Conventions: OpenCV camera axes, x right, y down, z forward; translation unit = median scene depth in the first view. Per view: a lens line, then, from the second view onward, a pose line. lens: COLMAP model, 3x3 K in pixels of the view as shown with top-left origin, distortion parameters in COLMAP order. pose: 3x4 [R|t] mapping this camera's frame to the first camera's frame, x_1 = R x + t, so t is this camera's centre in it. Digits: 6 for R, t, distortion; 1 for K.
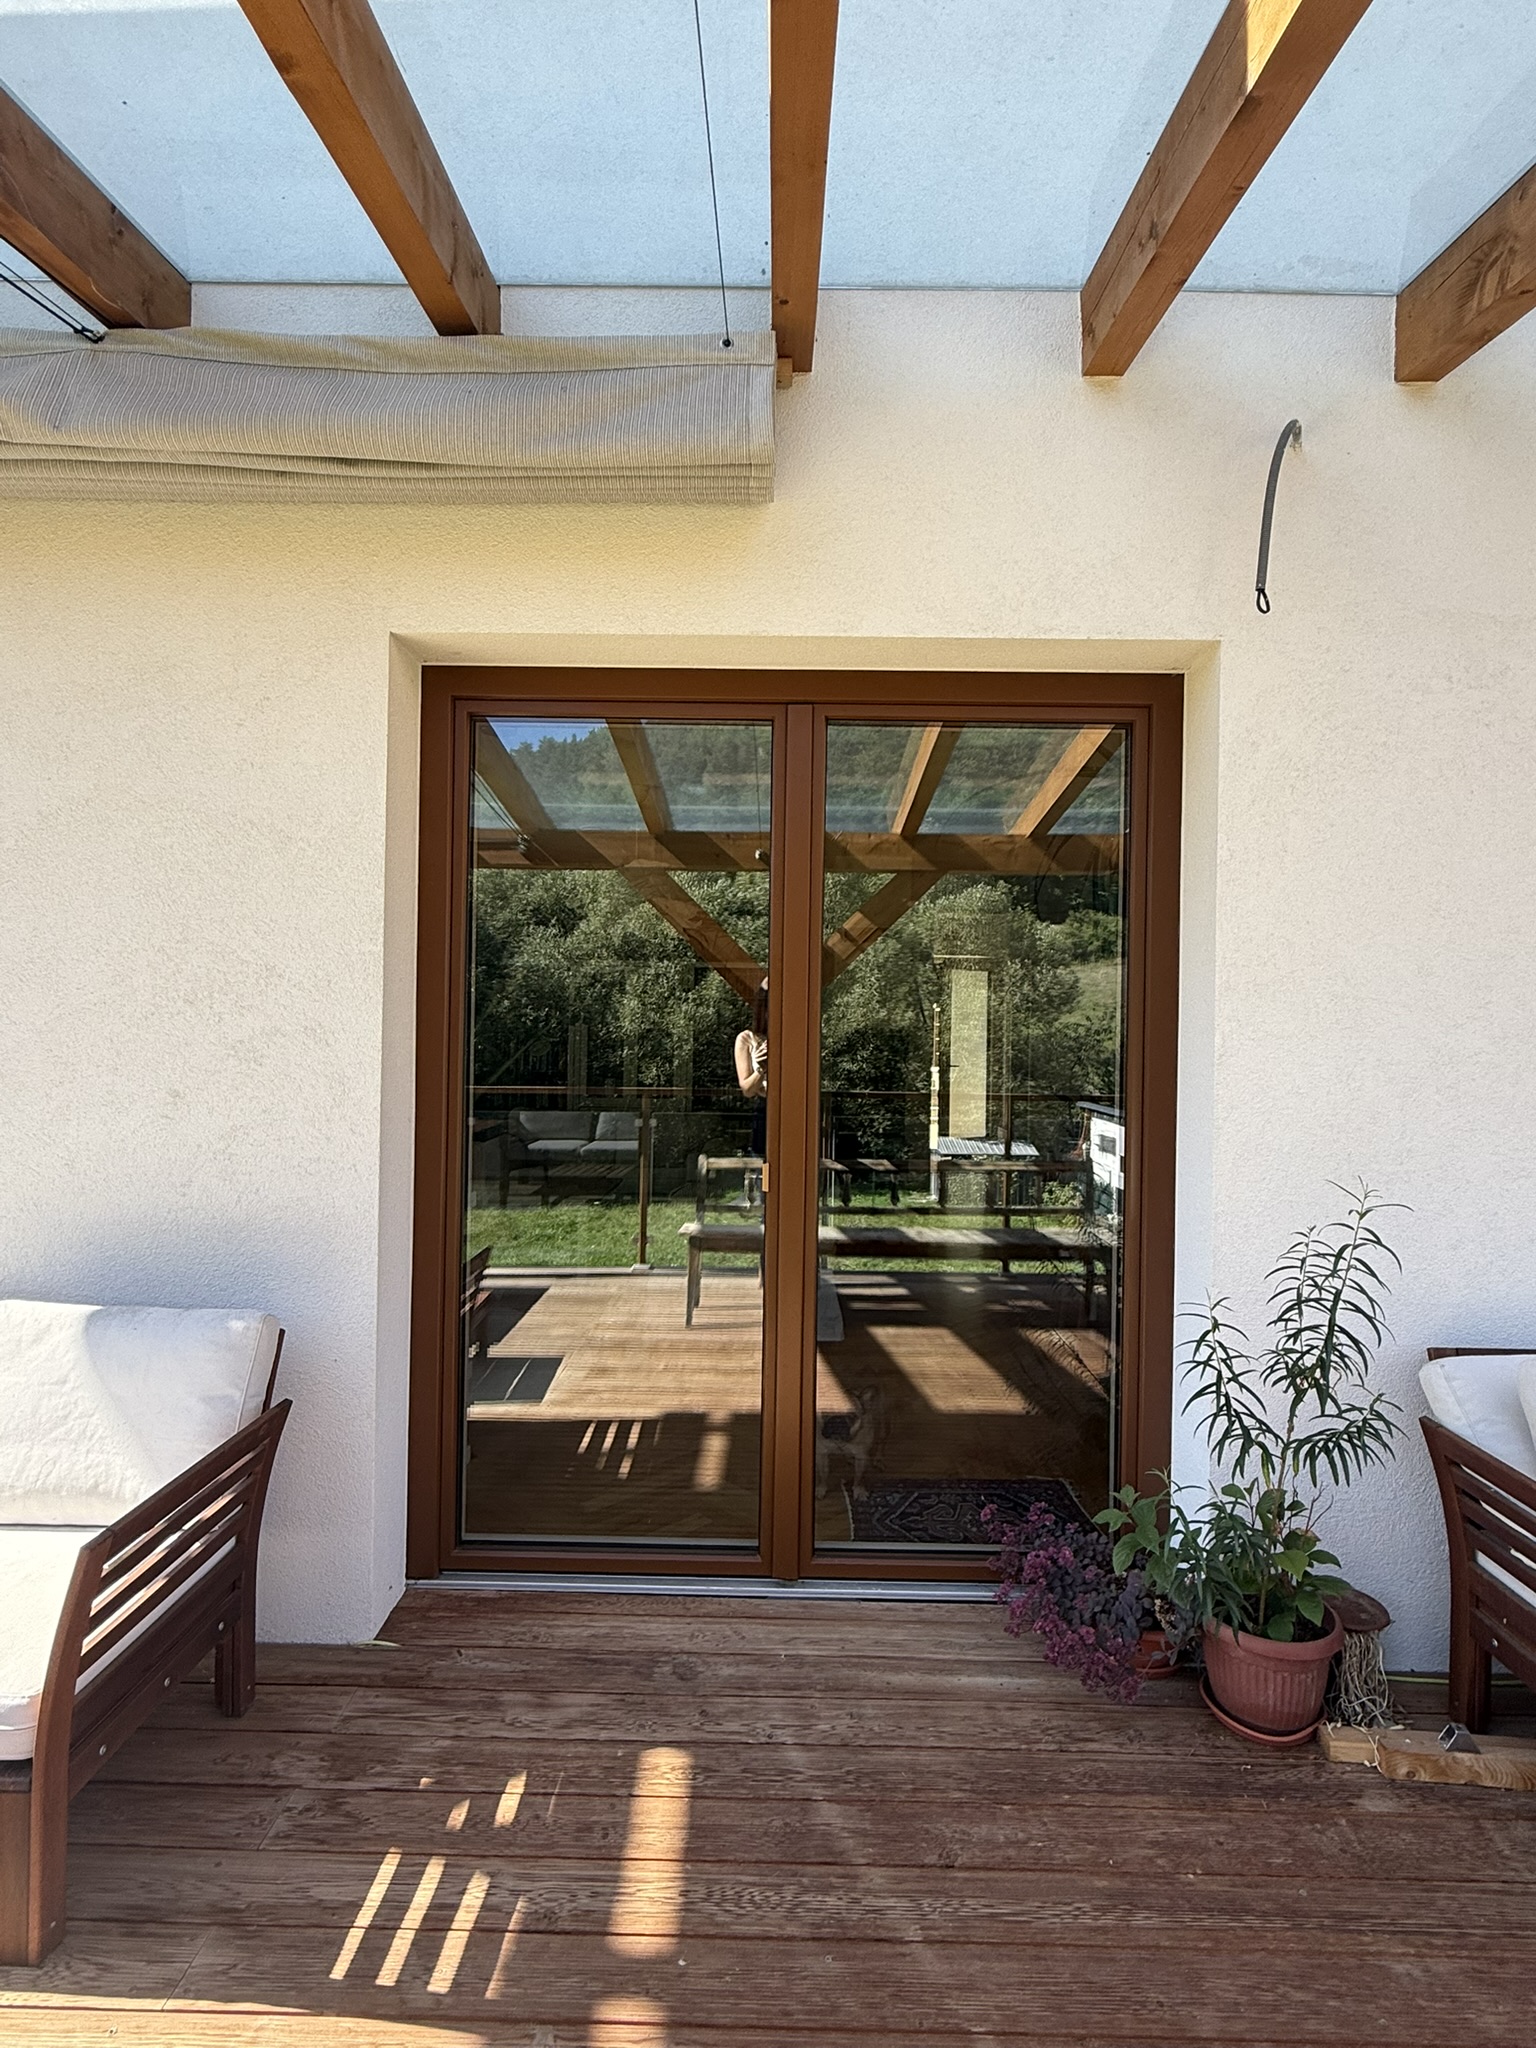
lens RADIAL K [[1058.8, 0, 768.0], [0, 1058.8, 1024.0], [0, 0, 1]] dist [-0.000193, -0.000308]
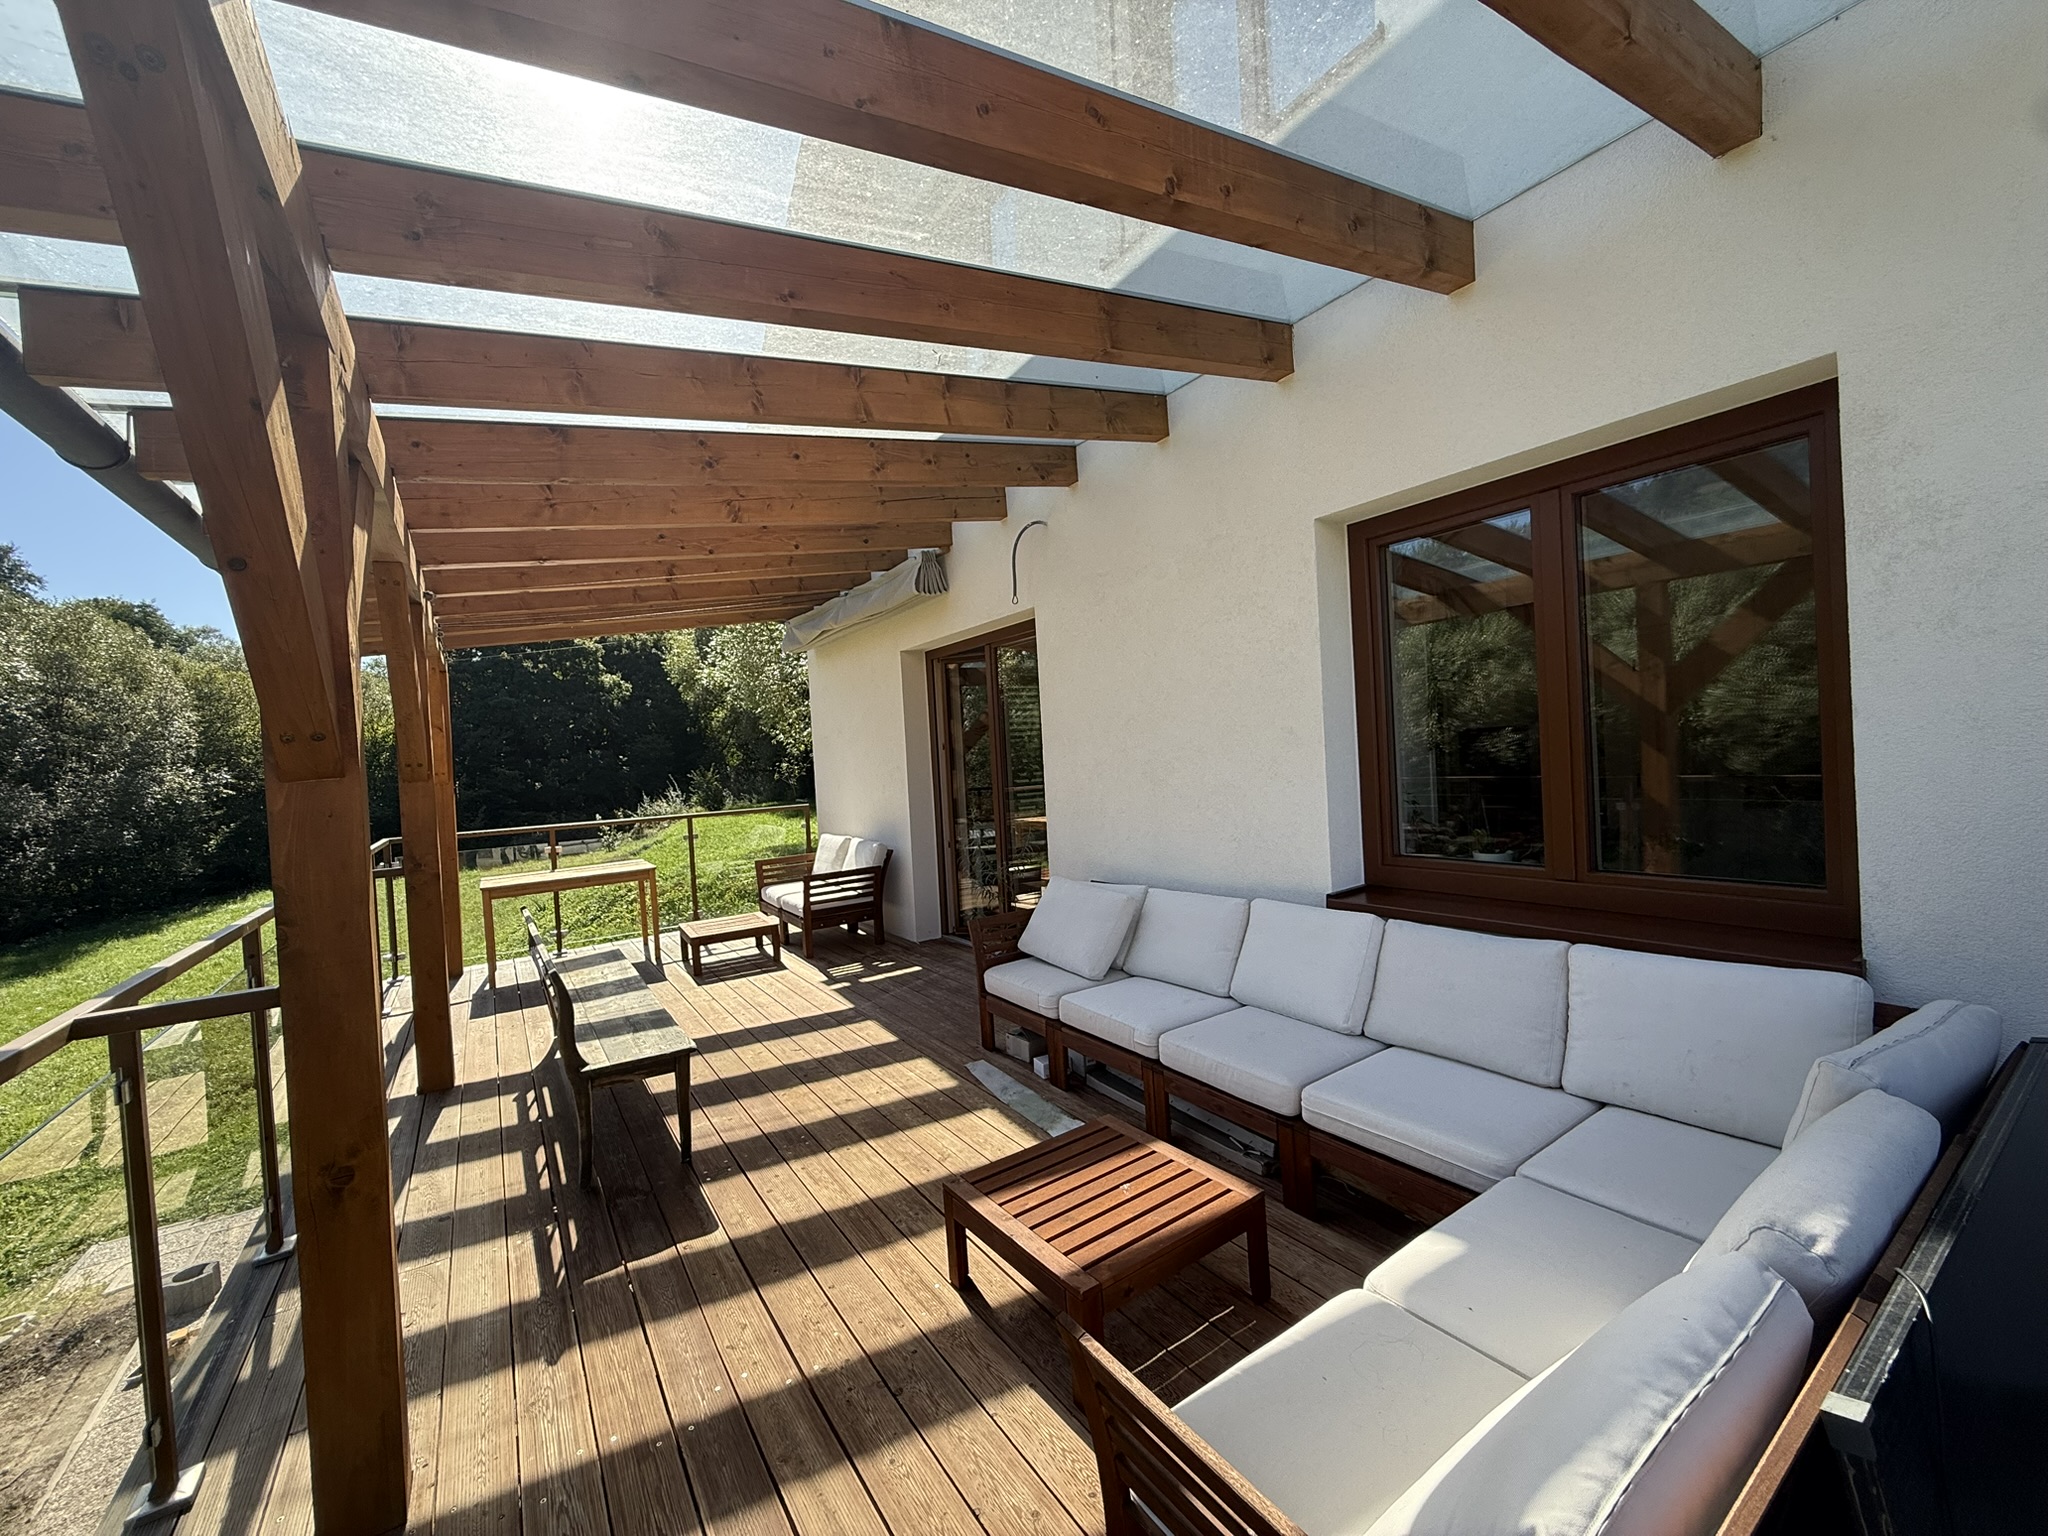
lens RADIAL K [[812.2, 0, 1018.7], [0, 812.2, 770.6], [0, 0, 1]] dist [0.001543, 0.000424]
pose [[0.554420, -0.032785, -0.831591, 2.270692], [0.068761, 0.997612, 0.006512, 0.027819], [0.829392, -0.060792, 0.555350, -0.189658]]
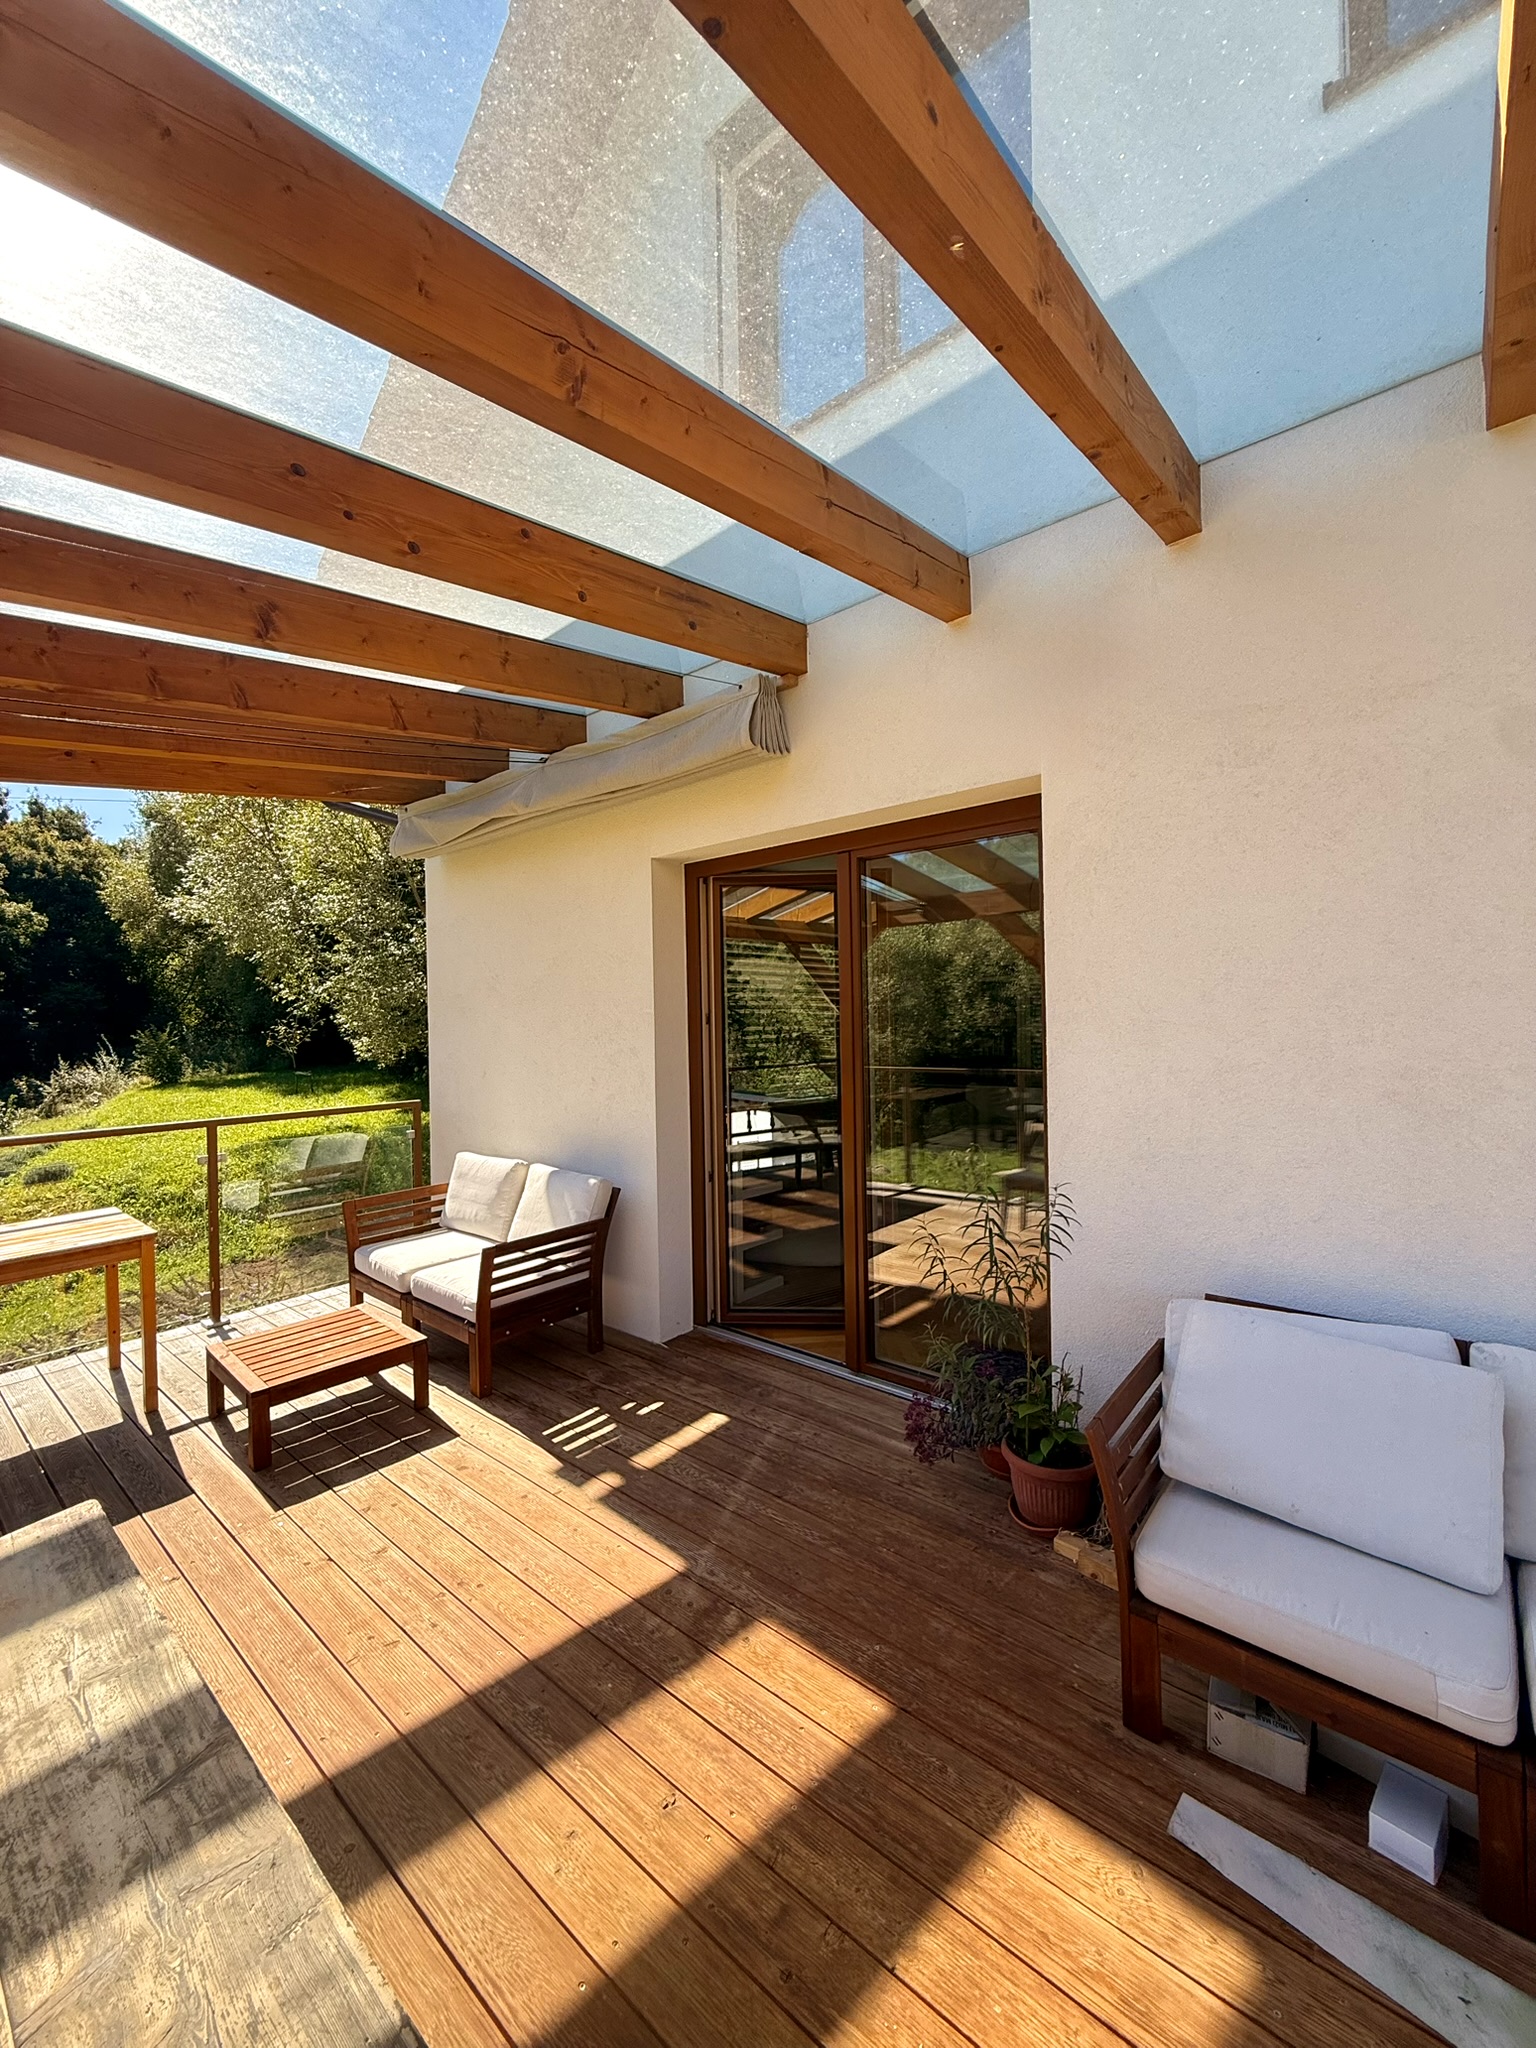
lens RADIAL K [[812.2, 0, 767.1], [0, 812.2, 1021.7], [0, 0, 1]] dist [0.001543, 0.000424]
pose [[0.768933, -0.029652, -0.638642, 0.917204], [0.032985, 0.999433, -0.006690, -0.035862], [0.638478, -0.015921, 0.769475, -0.096080]]
